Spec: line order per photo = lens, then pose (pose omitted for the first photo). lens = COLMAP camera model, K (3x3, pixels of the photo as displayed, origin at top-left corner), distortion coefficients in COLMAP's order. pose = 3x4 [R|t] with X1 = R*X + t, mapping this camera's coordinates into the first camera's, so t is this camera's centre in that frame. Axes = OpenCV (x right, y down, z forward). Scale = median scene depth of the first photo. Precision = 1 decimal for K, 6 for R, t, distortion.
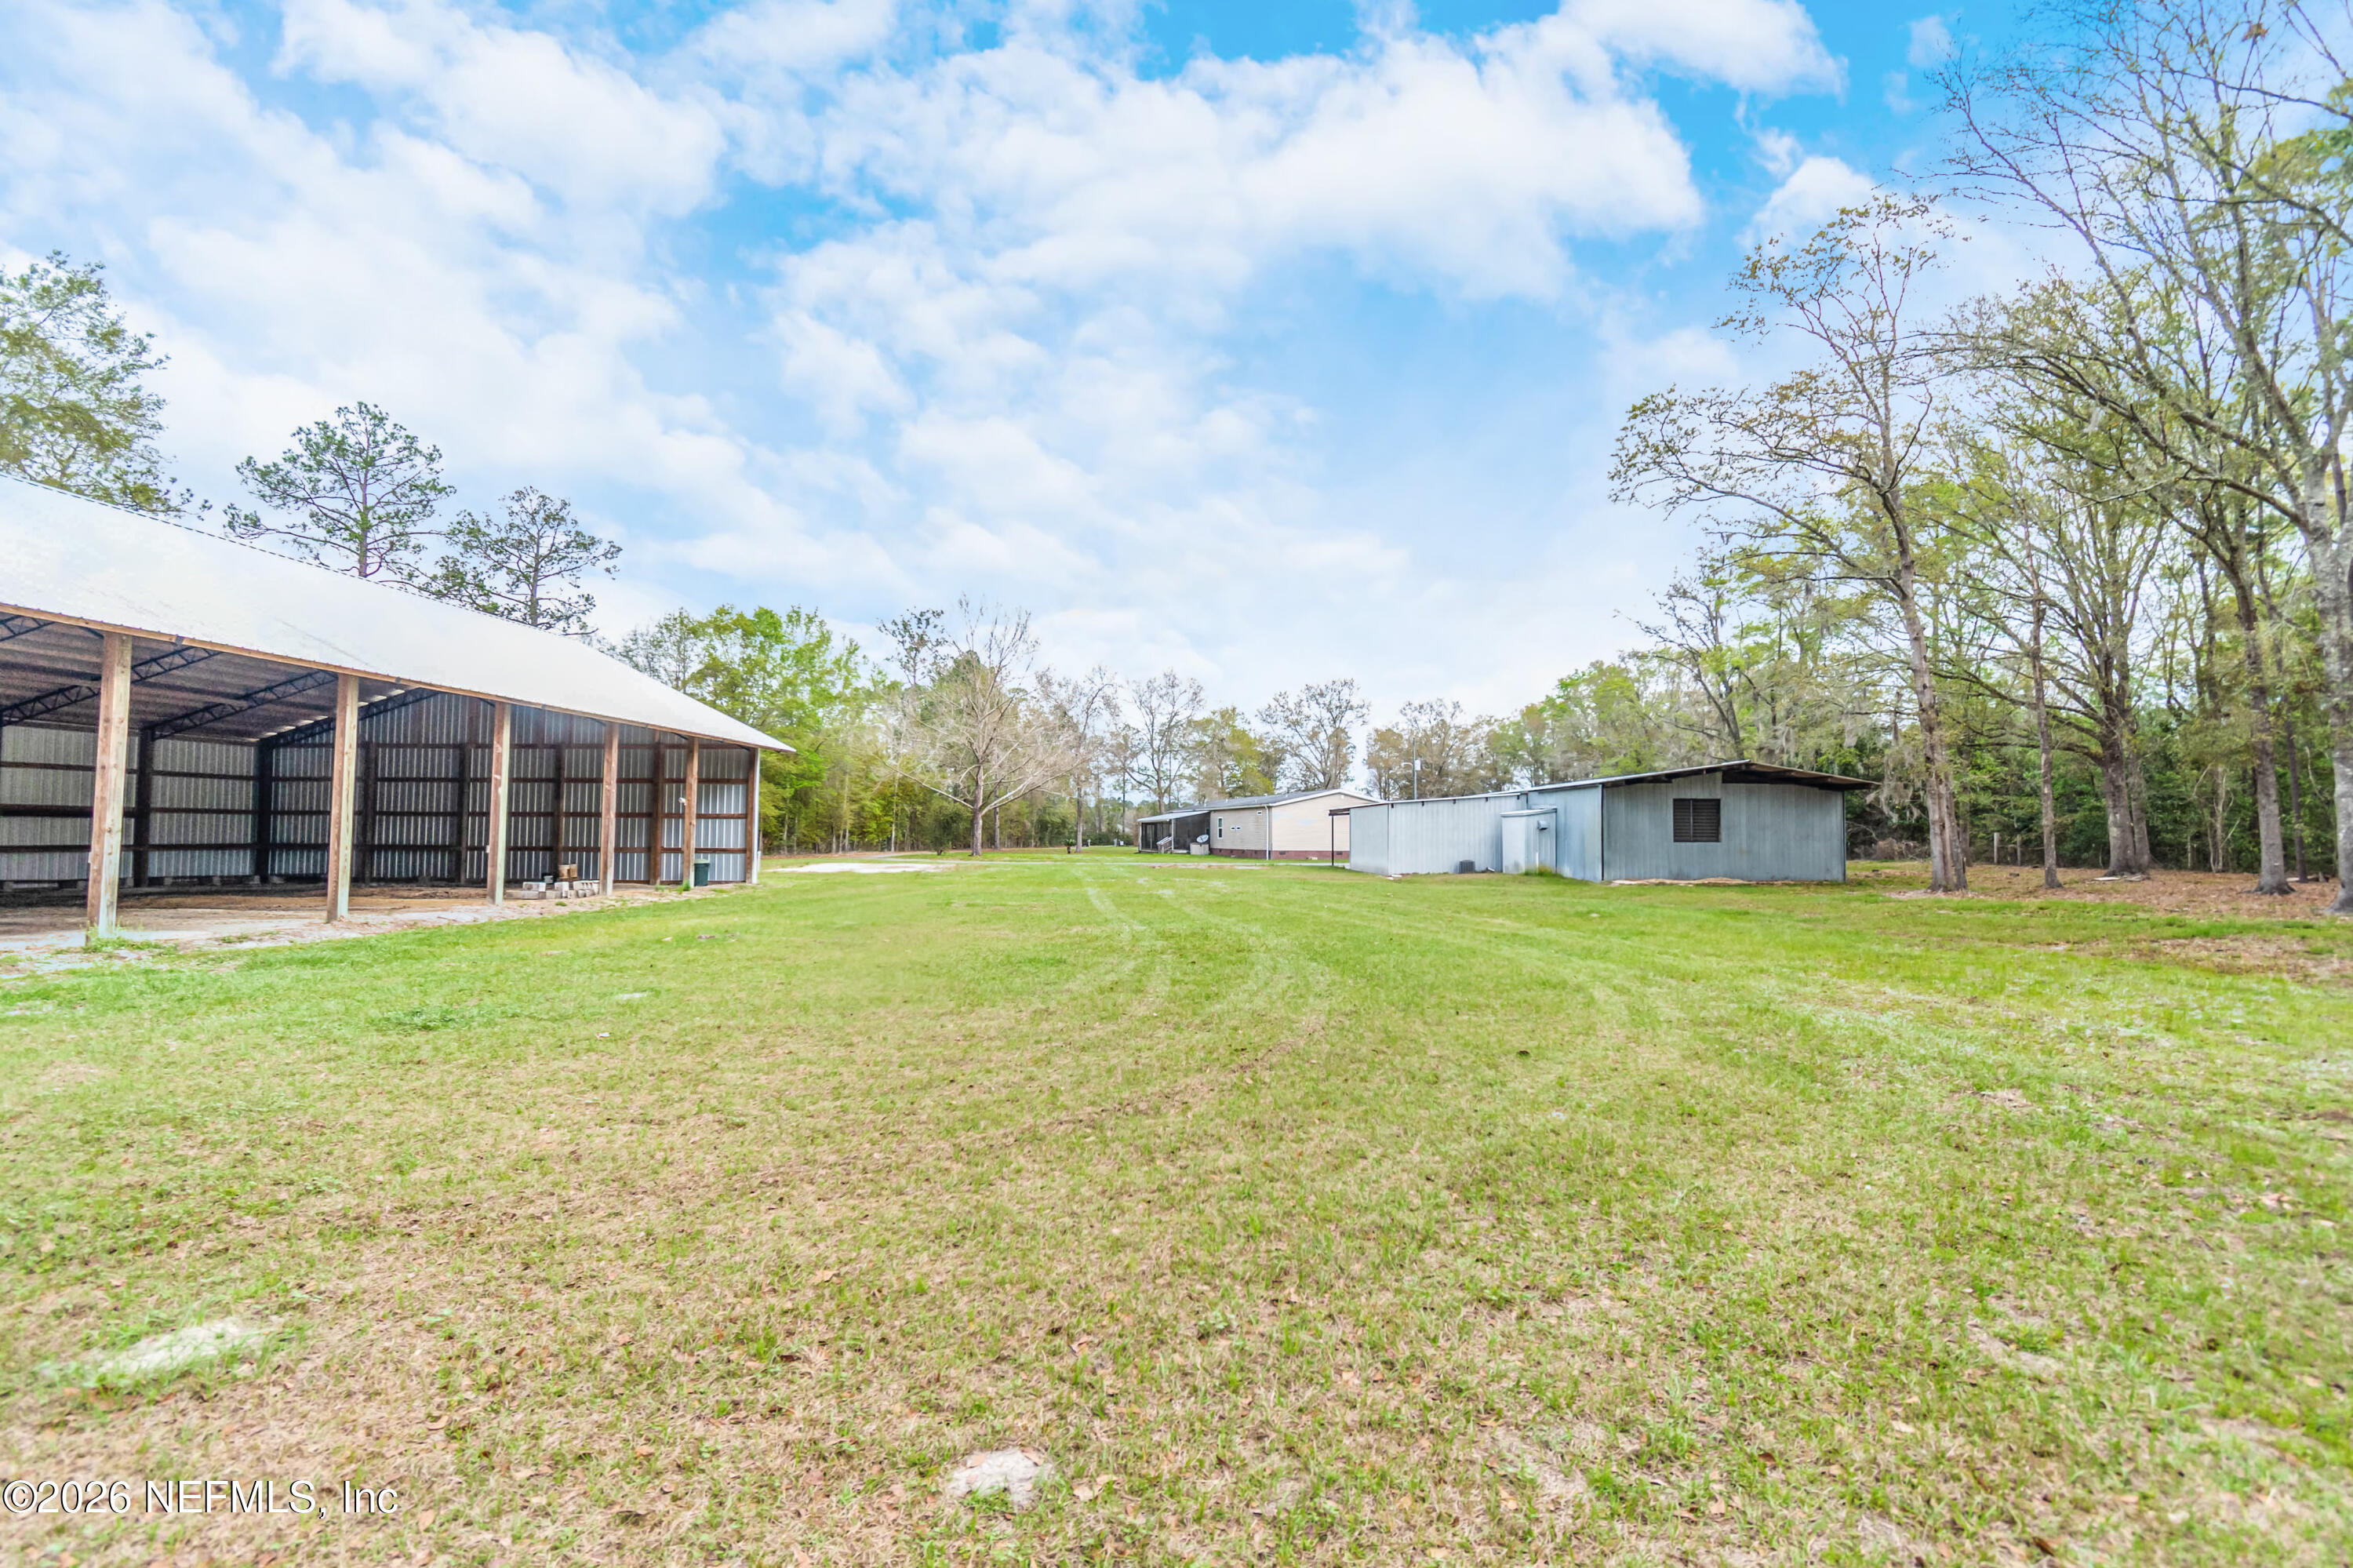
lens RADIAL K [[1099.6, 0, 1176.5], [0, 1099.6, 784.0], [0, 0, 1]] dist [-0.003262, -0.001272]
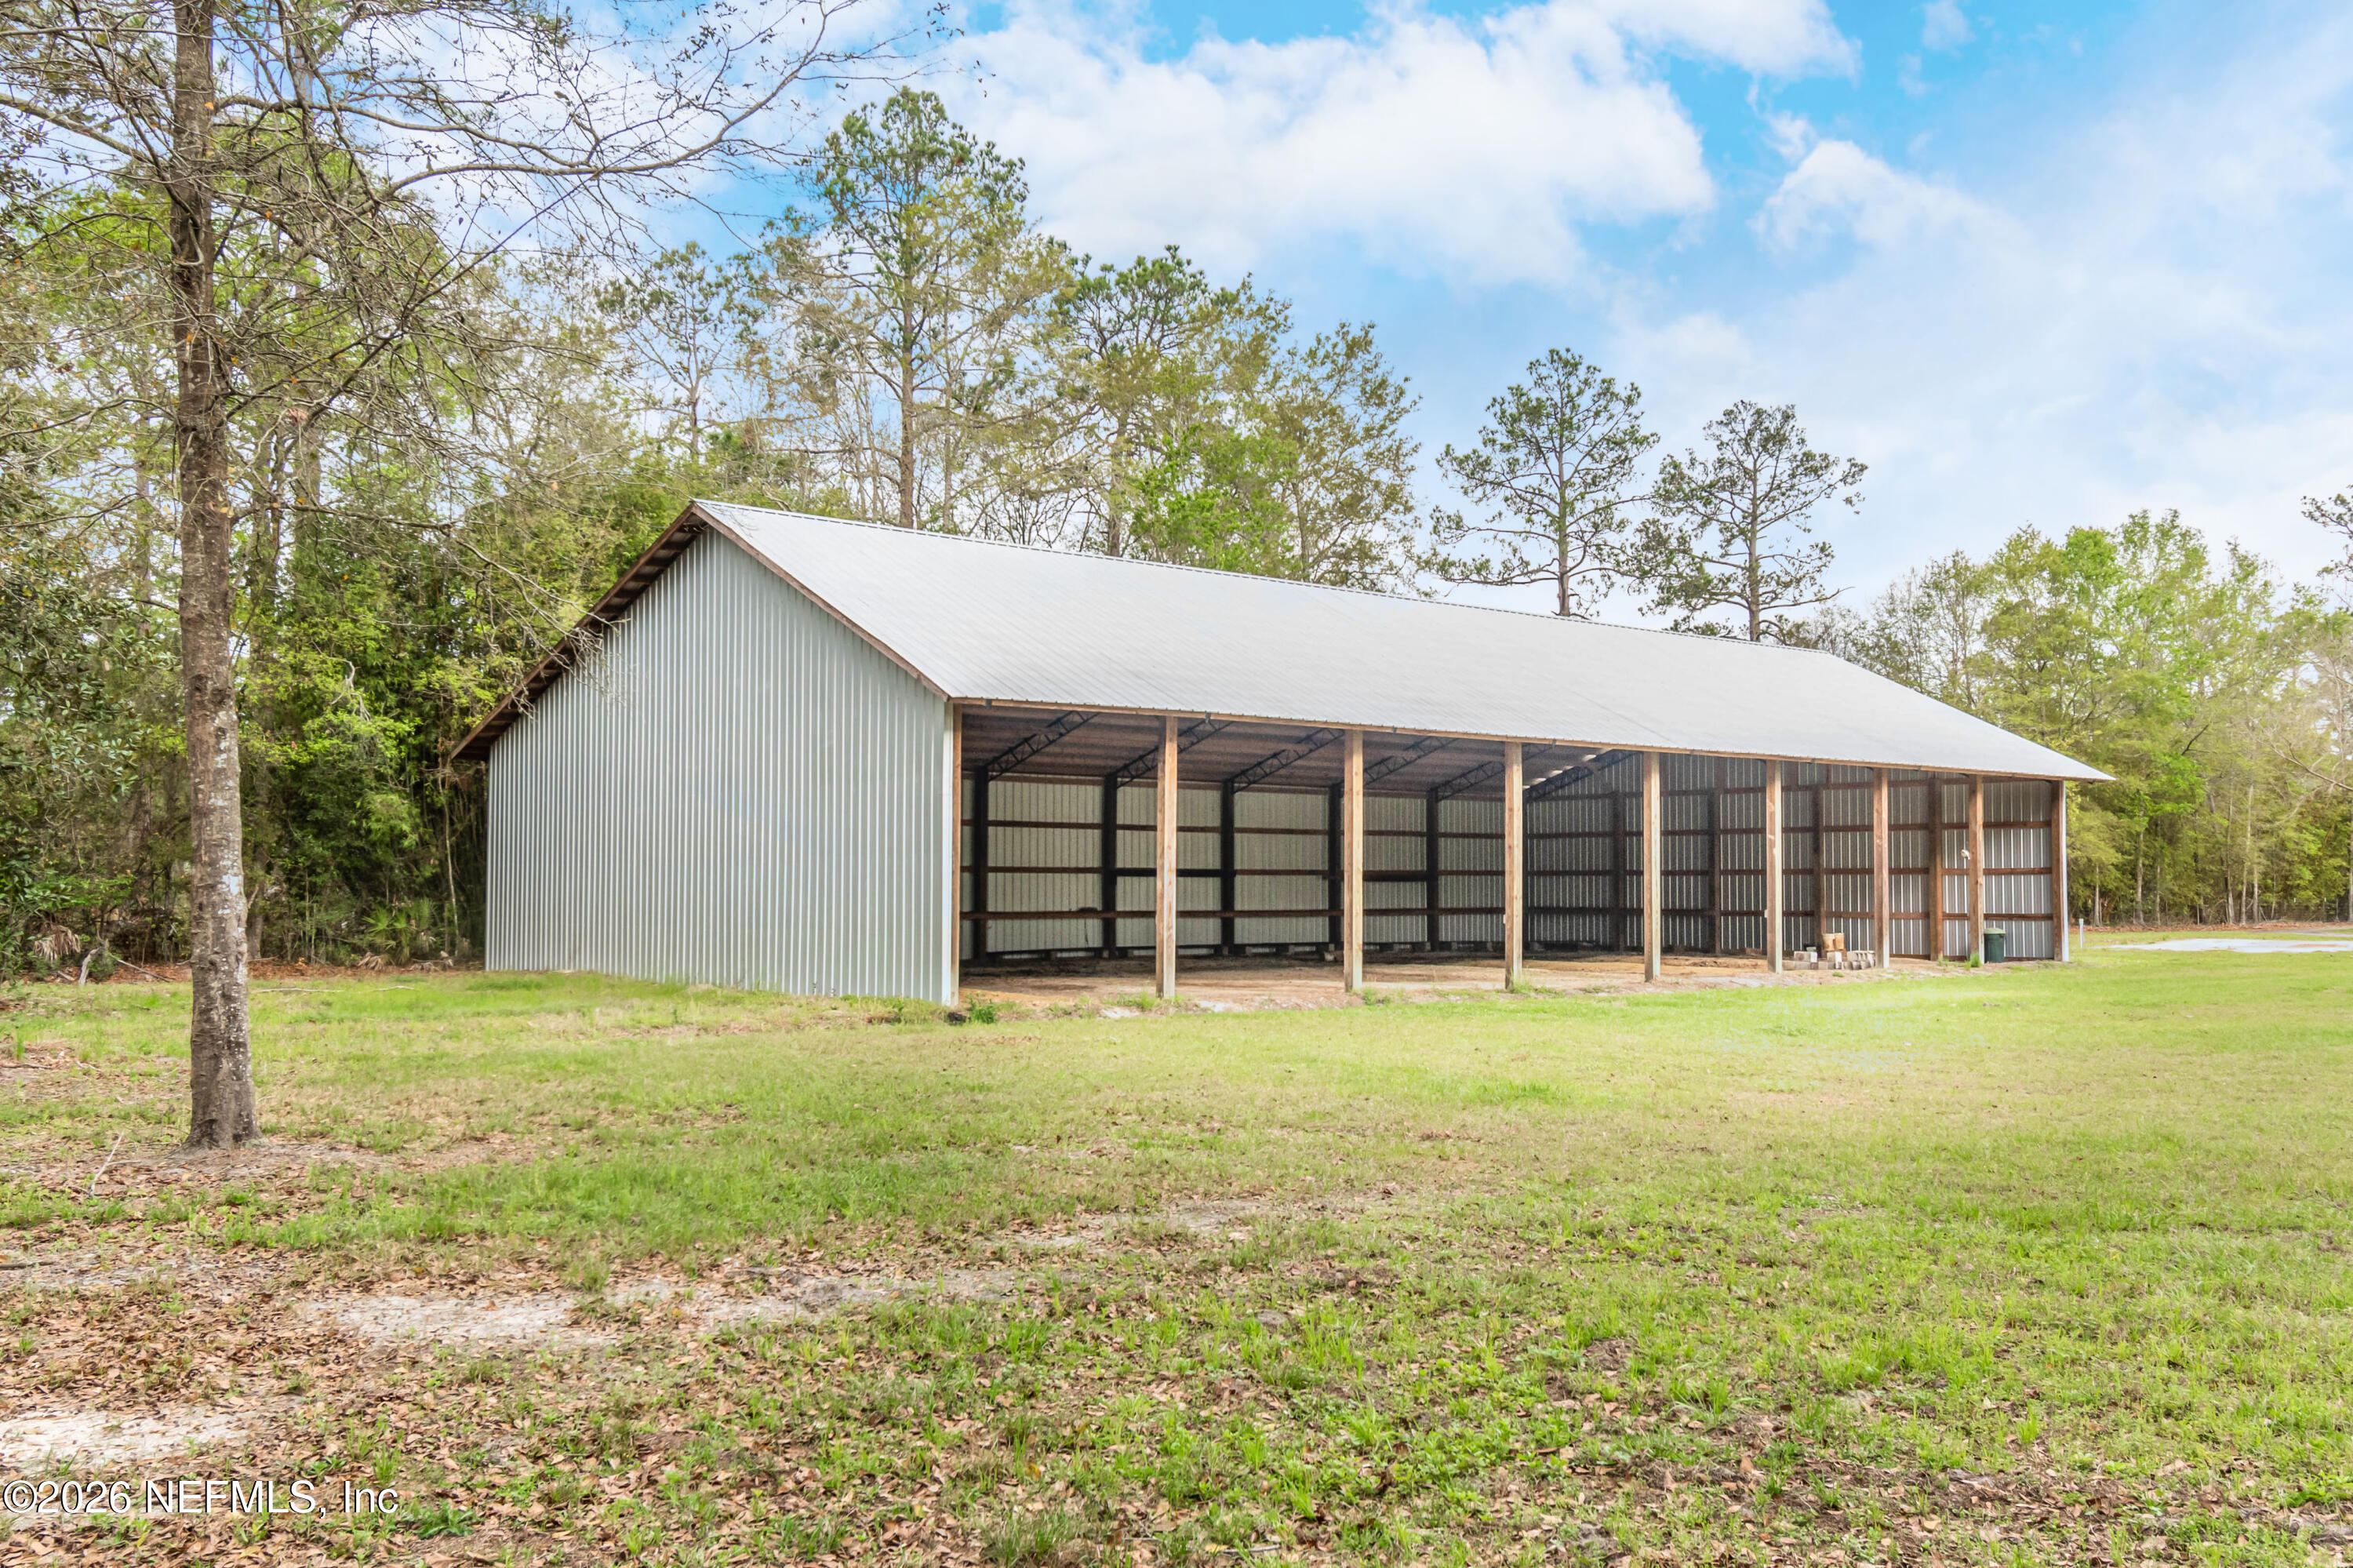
lens RADIAL K [[2150.6, 0, 1176.5], [0, 2150.6, 784.0], [0, 0, 1]] dist [-0.009002, -0.012029]
pose [[0.710612, -0.039693, -0.702464, 0.135217], [0.037447, 0.999126, -0.018575, -0.015746], [0.702587, -0.013106, 0.711477, -0.286939]]
